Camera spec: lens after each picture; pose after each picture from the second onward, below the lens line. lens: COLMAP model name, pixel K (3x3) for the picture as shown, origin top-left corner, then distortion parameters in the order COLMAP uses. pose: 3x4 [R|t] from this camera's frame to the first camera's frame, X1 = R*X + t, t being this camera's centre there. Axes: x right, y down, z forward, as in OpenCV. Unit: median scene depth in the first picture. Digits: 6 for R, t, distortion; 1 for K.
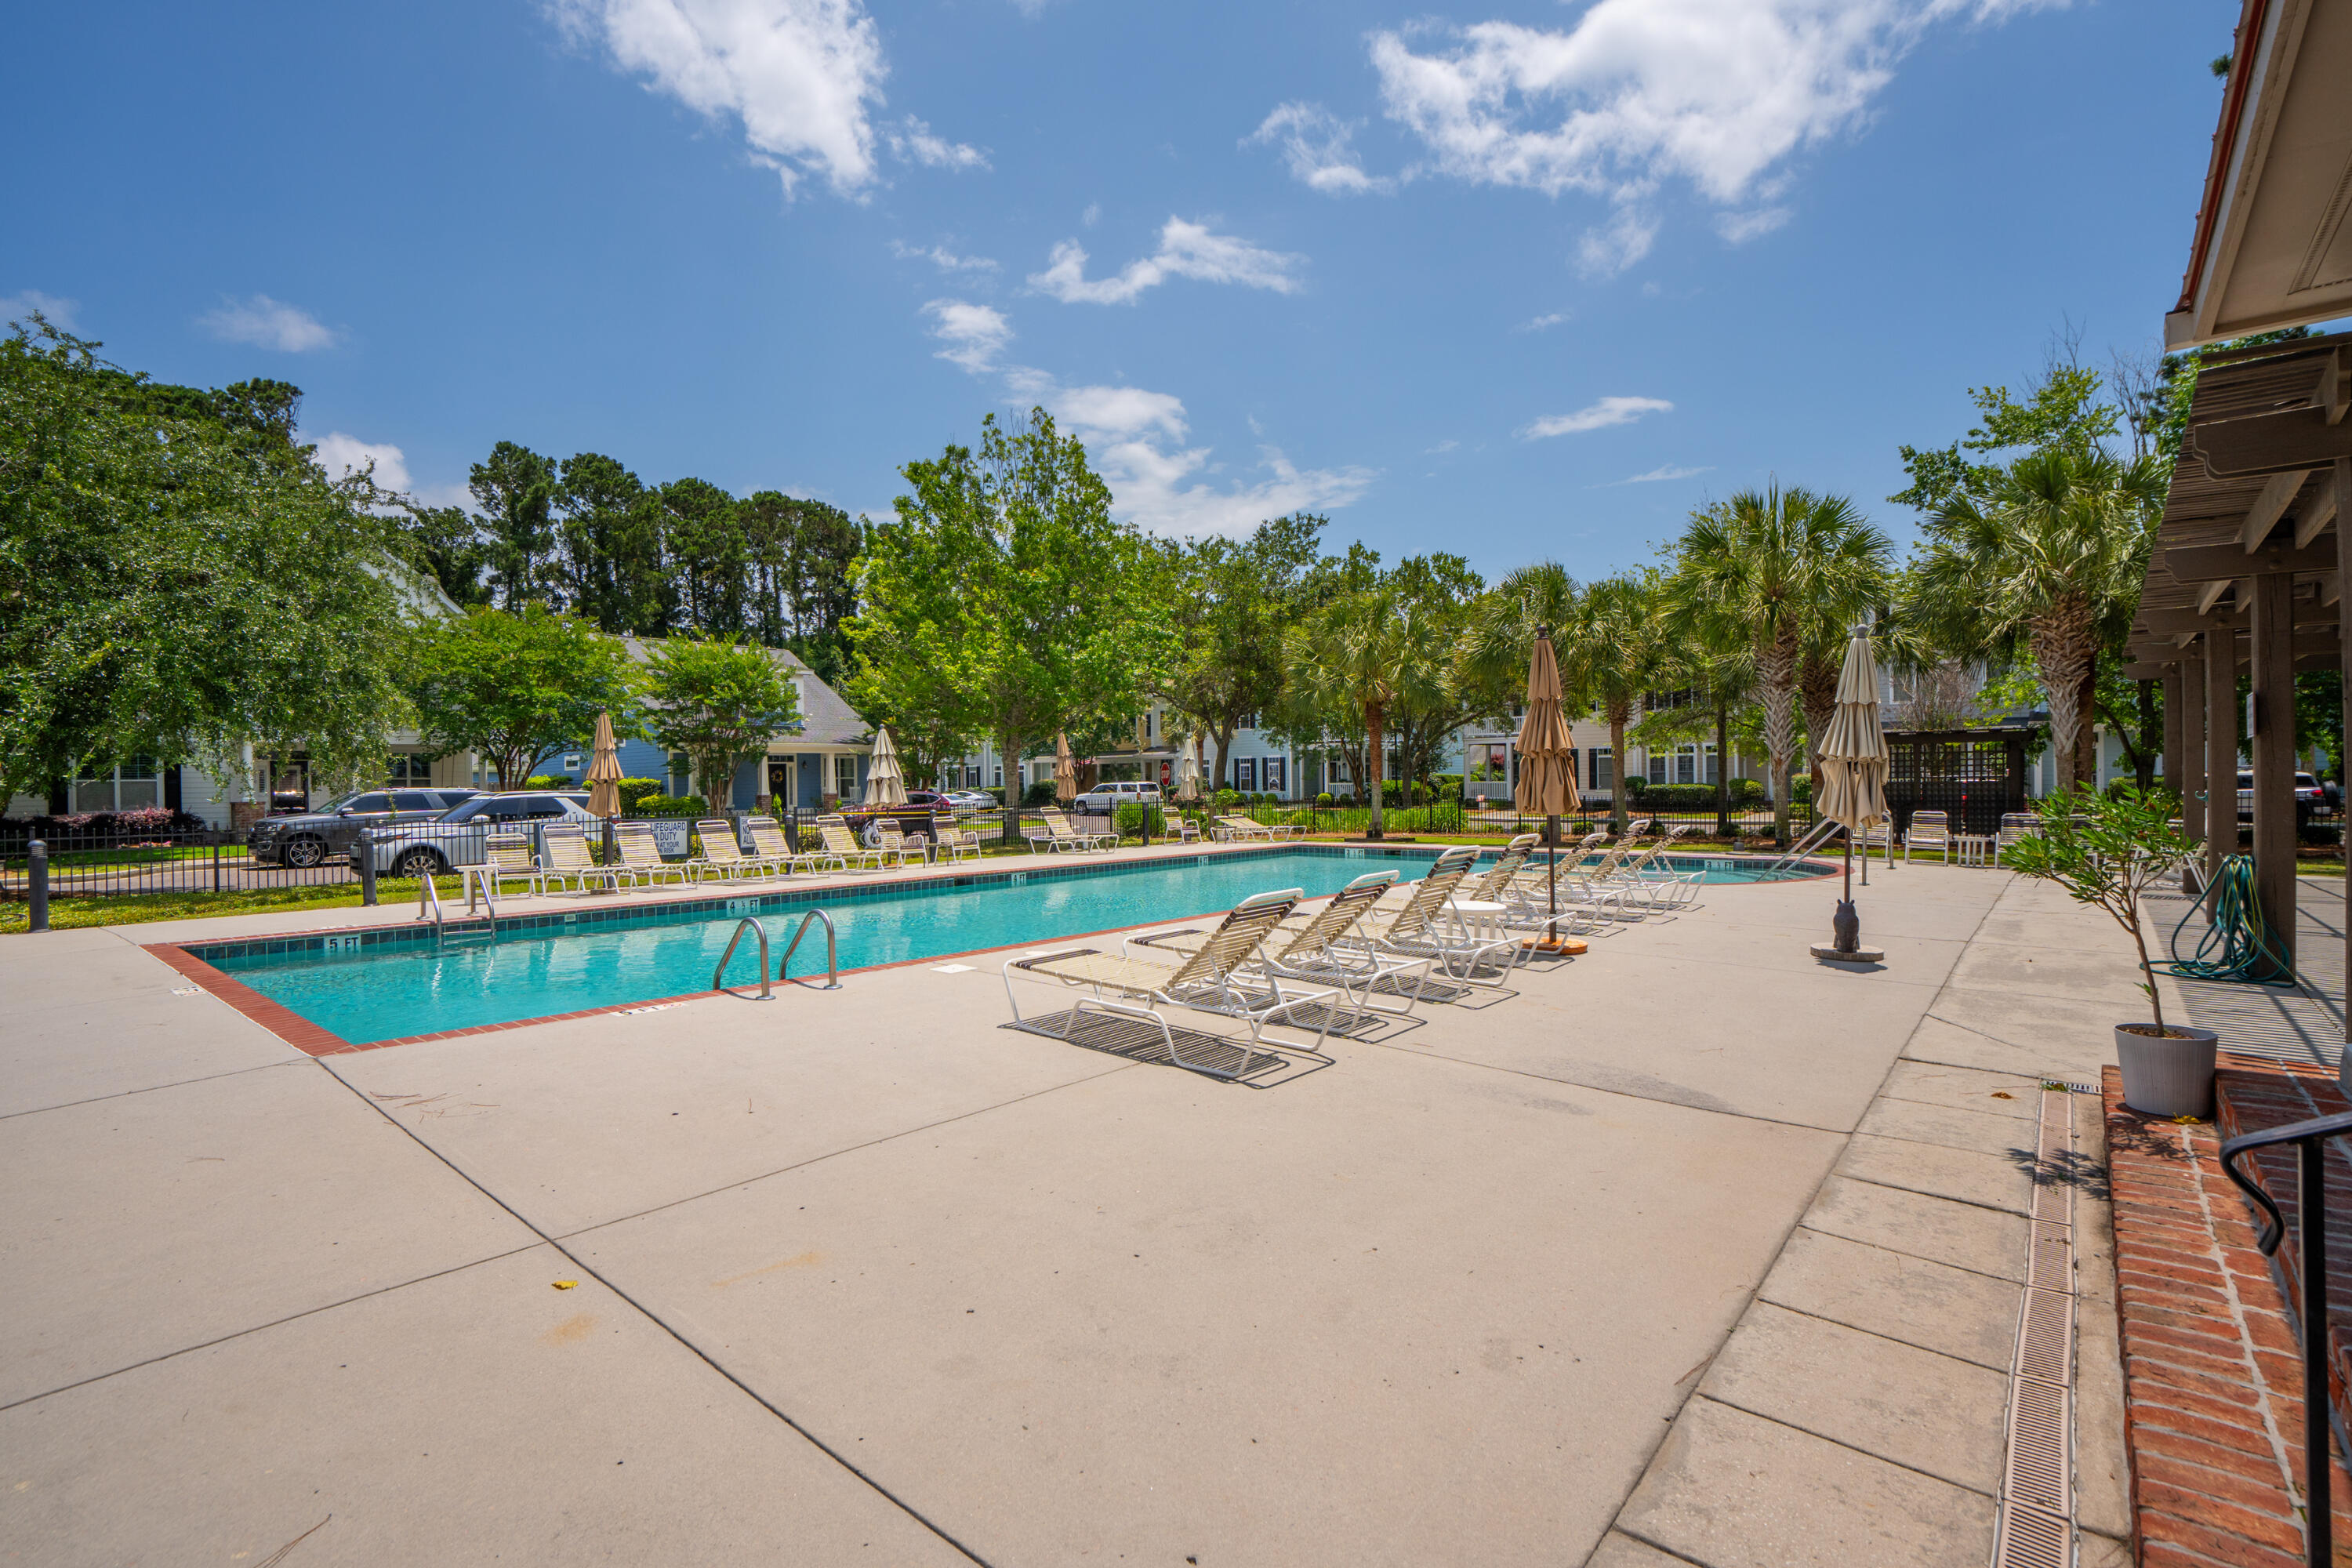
lens RADIAL K [[1068.4, 0, 1182.9], [0, 1068.4, 774.4], [0, 0, 1]] dist [-0.000404, -0.000075]
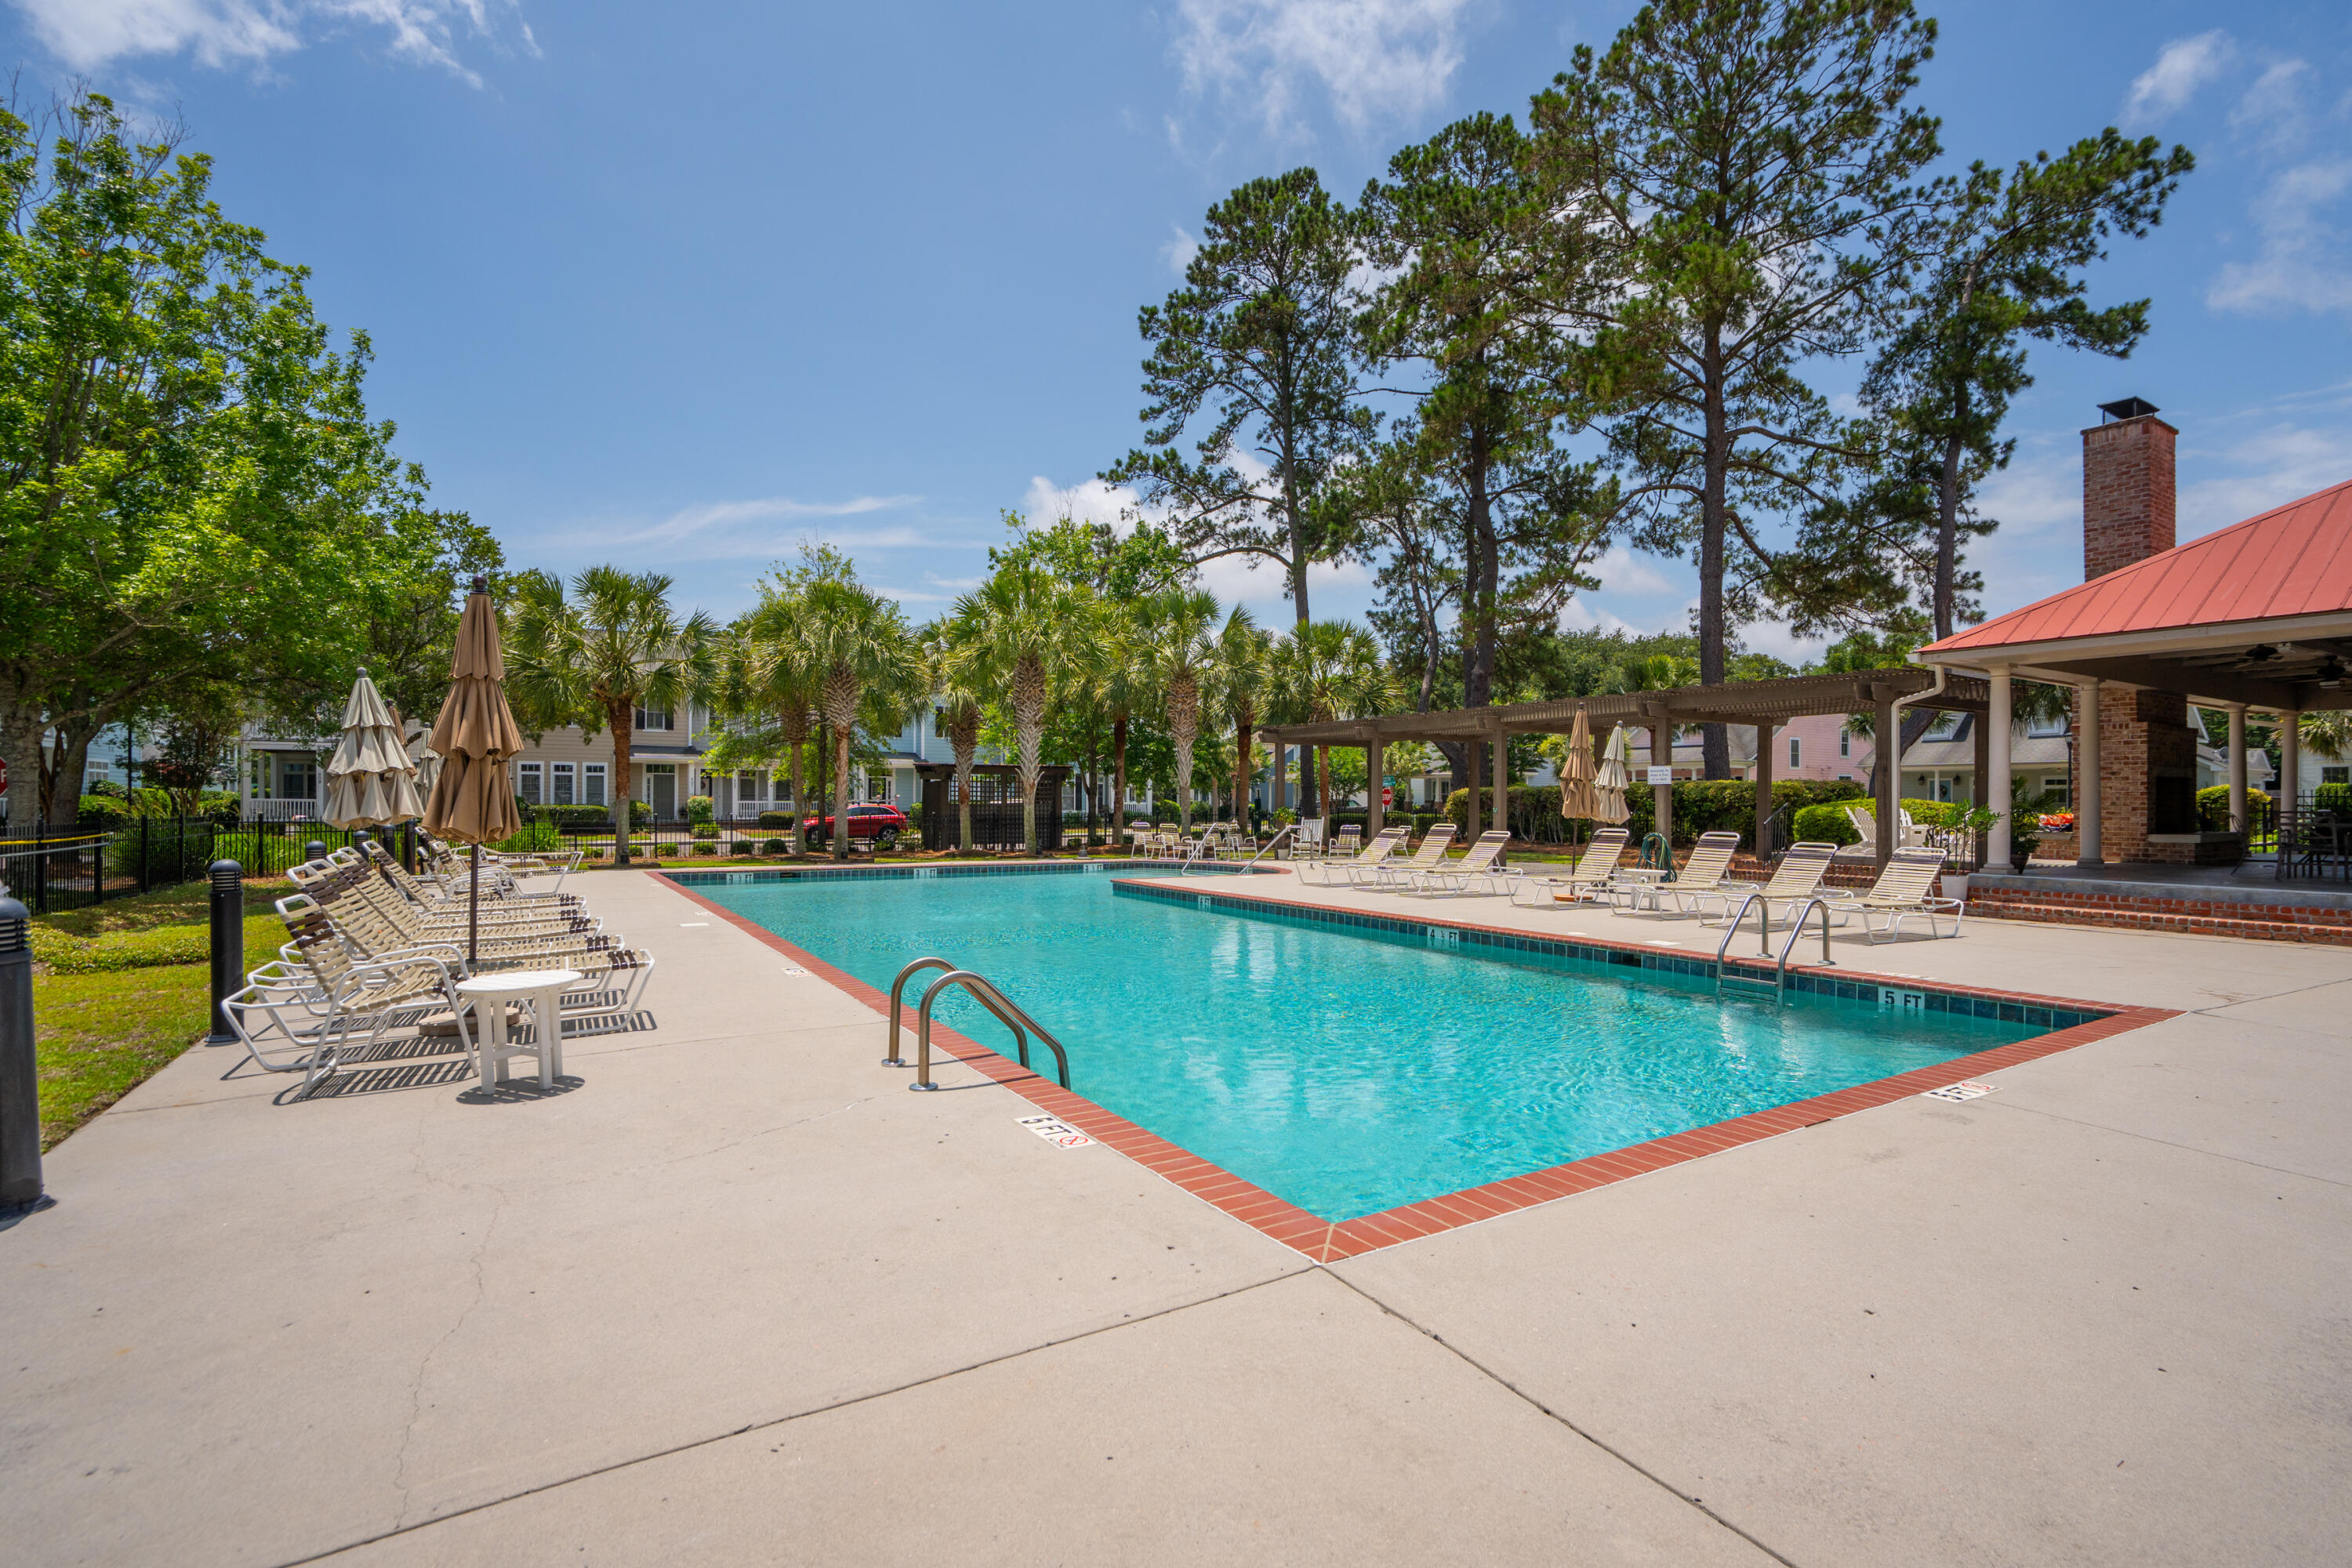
lens RADIAL K [[1068.4, 0, 1182.9], [0, 1068.4, 774.4], [0, 0, 1]] dist [-0.000404, -0.000075]
pose [[0.321275, 0.038162, 0.946217, -0.632565], [-0.016328, 0.999262, -0.034758, 0.015486], [-0.946845, -0.004283, 0.321662, 0.474382]]
